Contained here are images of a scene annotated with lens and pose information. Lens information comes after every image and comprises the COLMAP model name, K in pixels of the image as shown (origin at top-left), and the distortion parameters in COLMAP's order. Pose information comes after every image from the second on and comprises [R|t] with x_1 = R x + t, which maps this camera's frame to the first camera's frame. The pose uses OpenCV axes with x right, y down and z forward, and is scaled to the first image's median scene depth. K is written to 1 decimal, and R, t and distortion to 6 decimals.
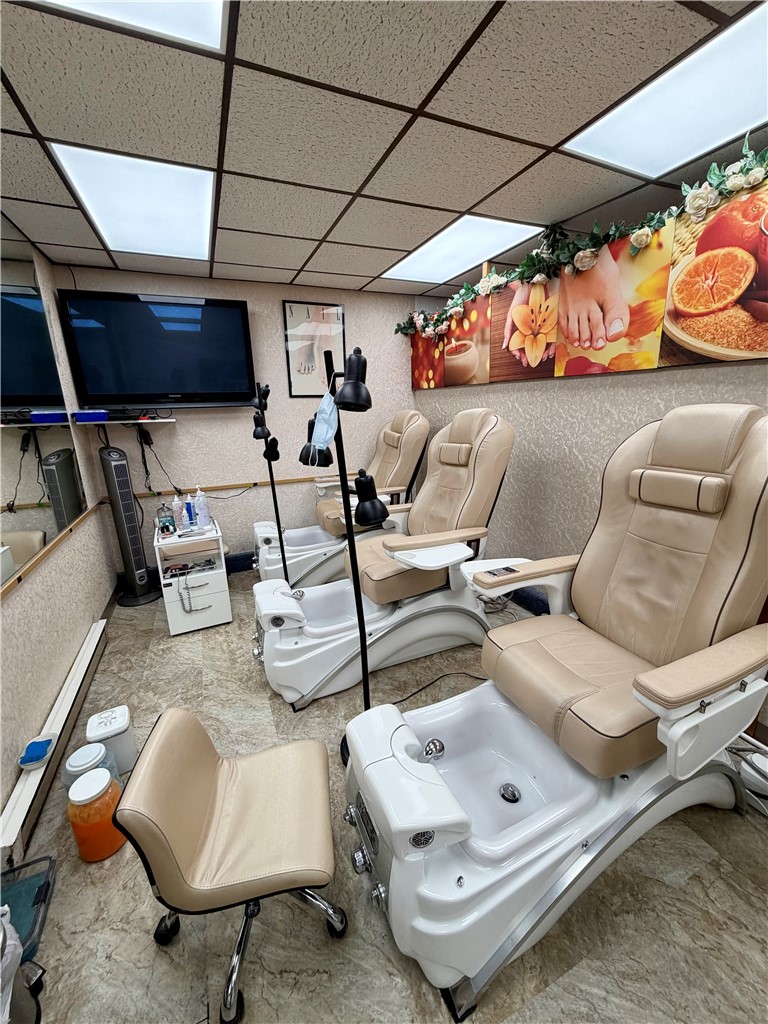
lens RADIAL K [[406.9, 0, 378.7], [0, 406.9, 513.3], [0, 0, 1]] dist [0.004223, -0.000876]
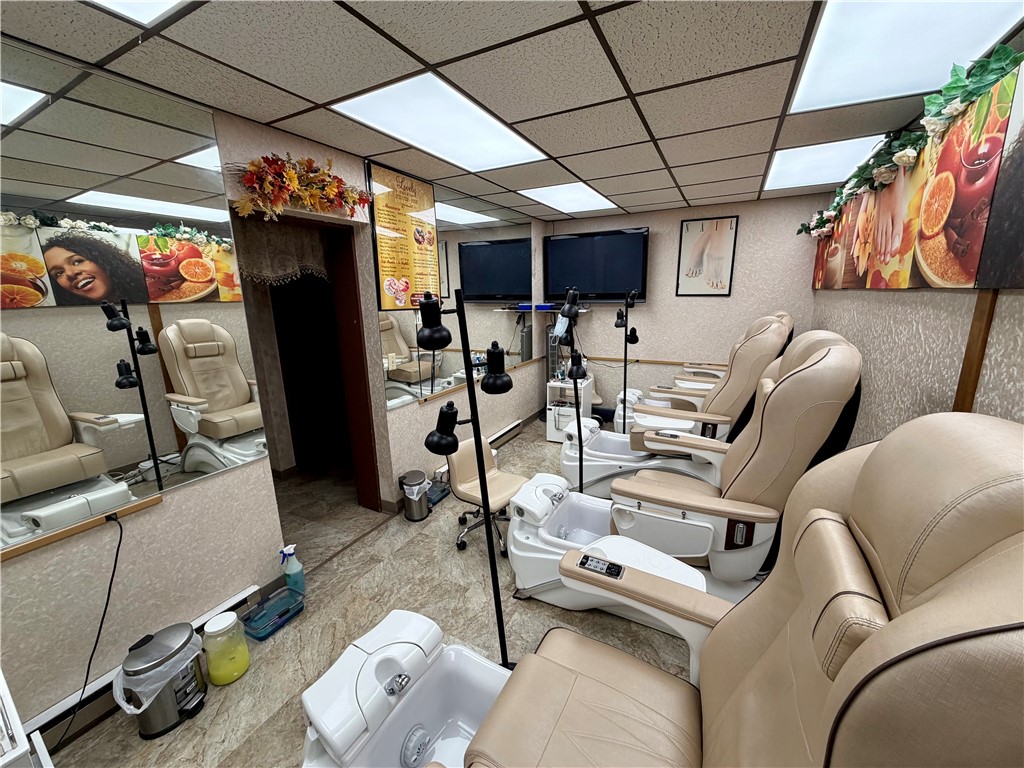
lens RADIAL K [[406.9, 0, 509.4], [0, 406.9, 388.1], [0, 0, 1]] dist [0.004223, -0.000876]
pose [[0.619661, 0.193304, -0.760693, 0.614067], [-0.204398, 0.975499, 0.081387, -0.010616], [0.757788, 0.105051, 0.643989, -0.205560]]
